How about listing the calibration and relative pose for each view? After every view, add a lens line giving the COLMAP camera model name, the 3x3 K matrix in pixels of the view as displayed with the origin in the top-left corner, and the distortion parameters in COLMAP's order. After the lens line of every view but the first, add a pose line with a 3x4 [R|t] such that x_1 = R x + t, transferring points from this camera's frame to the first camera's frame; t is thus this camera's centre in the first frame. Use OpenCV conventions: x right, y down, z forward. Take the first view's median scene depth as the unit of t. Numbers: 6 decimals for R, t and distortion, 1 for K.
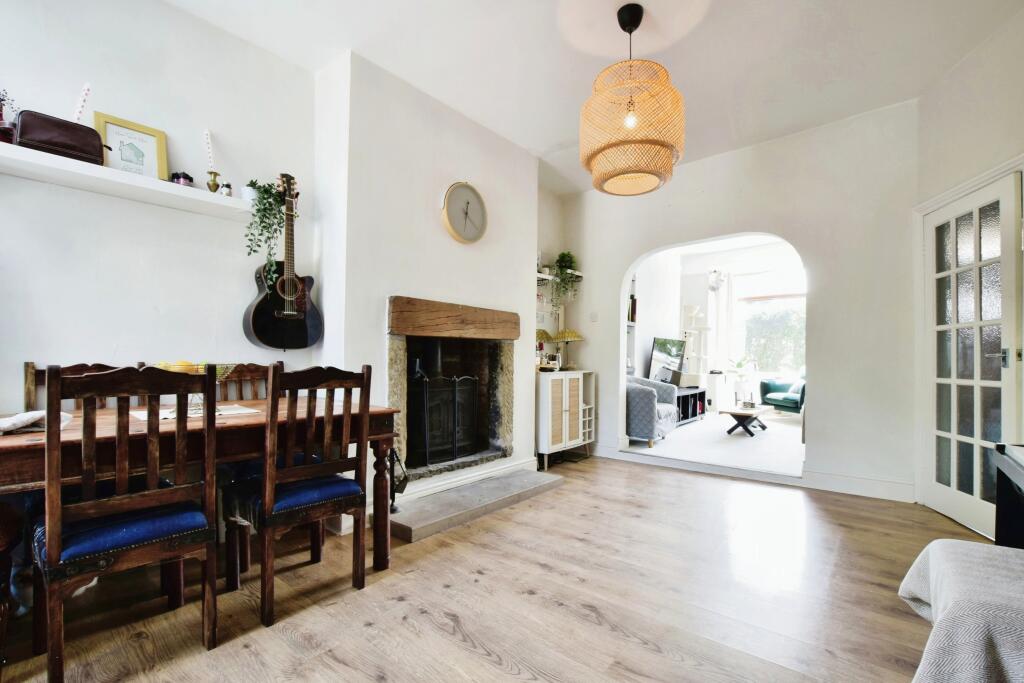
lens RADIAL K [[458.2, 0, 541.7], [0, 458.2, 354.8], [0, 0, 1]] dist [-0.002027, 0.000009]
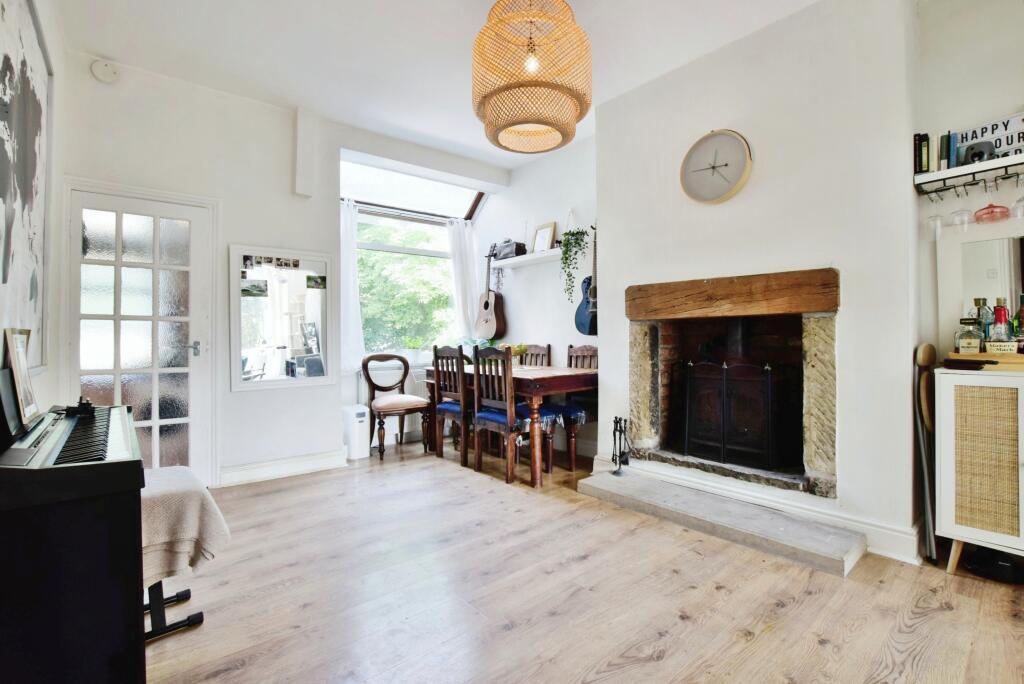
lens RADIAL K [[495.6, 0, 514.3], [0, 495.6, 330.2], [0, 0, 1]] dist [0.000923, 0.000345]
pose [[-0.226647, -0.023291, -0.973698, 0.902199], [0.011489, 0.999581, -0.026585, 0.007981], [0.973909, -0.017212, -0.226284, 0.968496]]
